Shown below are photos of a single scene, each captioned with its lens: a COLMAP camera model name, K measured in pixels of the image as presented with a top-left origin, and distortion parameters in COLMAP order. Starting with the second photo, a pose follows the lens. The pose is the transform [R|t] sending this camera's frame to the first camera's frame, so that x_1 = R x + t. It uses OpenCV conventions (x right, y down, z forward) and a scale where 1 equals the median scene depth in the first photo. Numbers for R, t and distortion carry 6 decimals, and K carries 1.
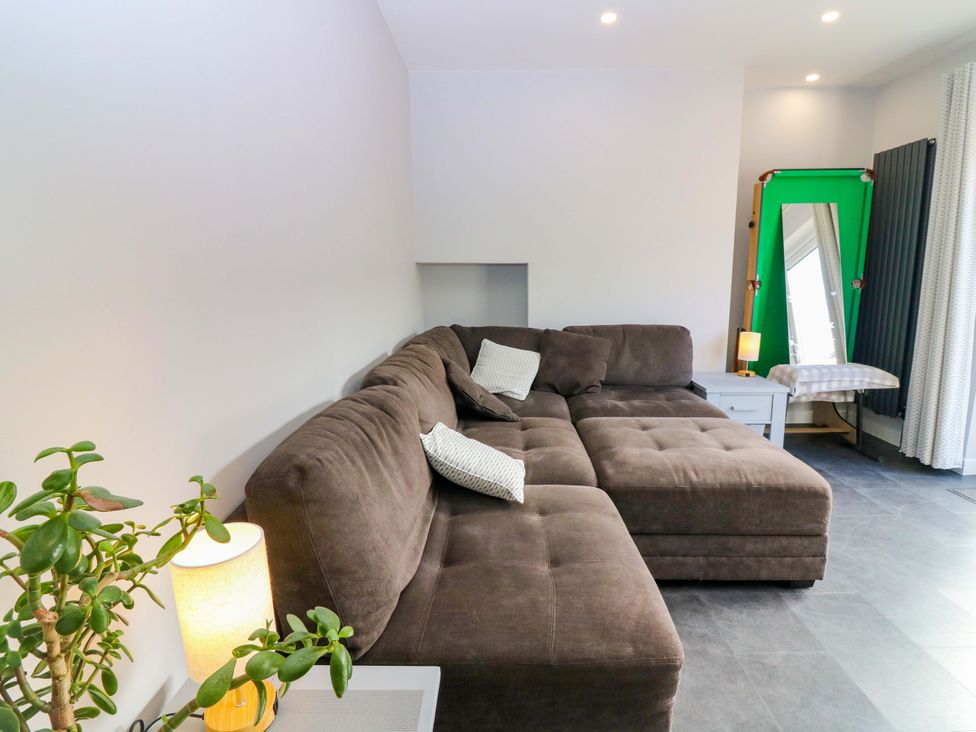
lens RADIAL K [[514.2, 0, 494.4], [0, 514.2, 349.2], [0, 0, 1]] dist [-0.001100, -0.011467]
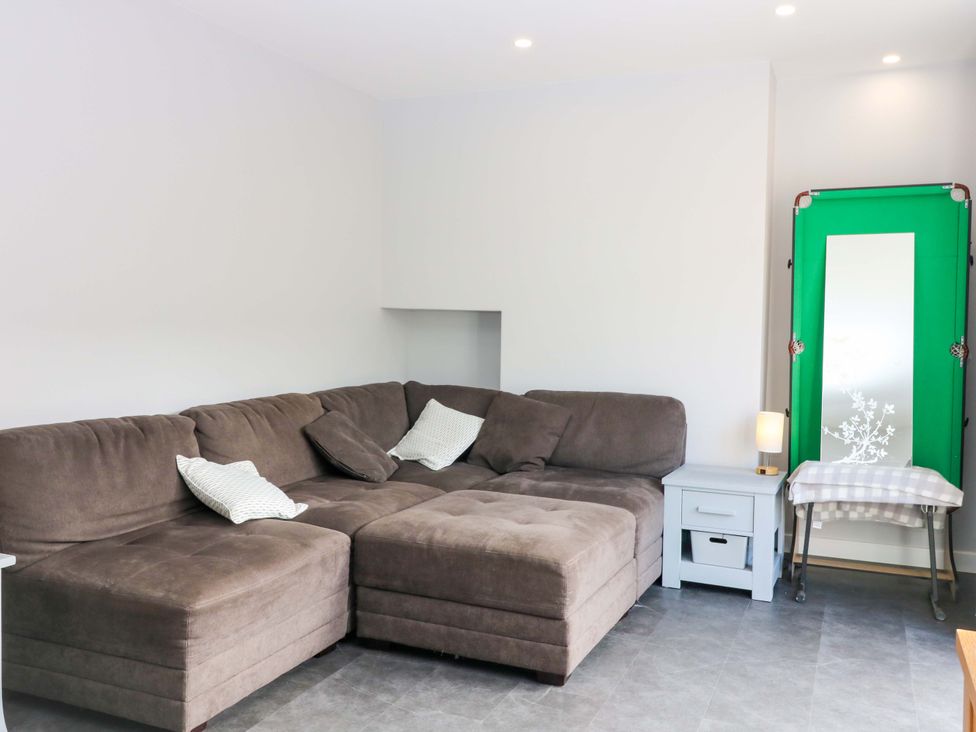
lens RADIAL K [[899.3, 0, 504.5], [0, 899.3, 323.7], [0, 0, 1]] dist [0.018465, 0.008408]
pose [[0.920989, 0.024830, -0.388796, 0.703362], [-0.078940, 0.989159, -0.123825, 0.033338], [0.381506, 0.144734, 0.912965, -0.336329]]
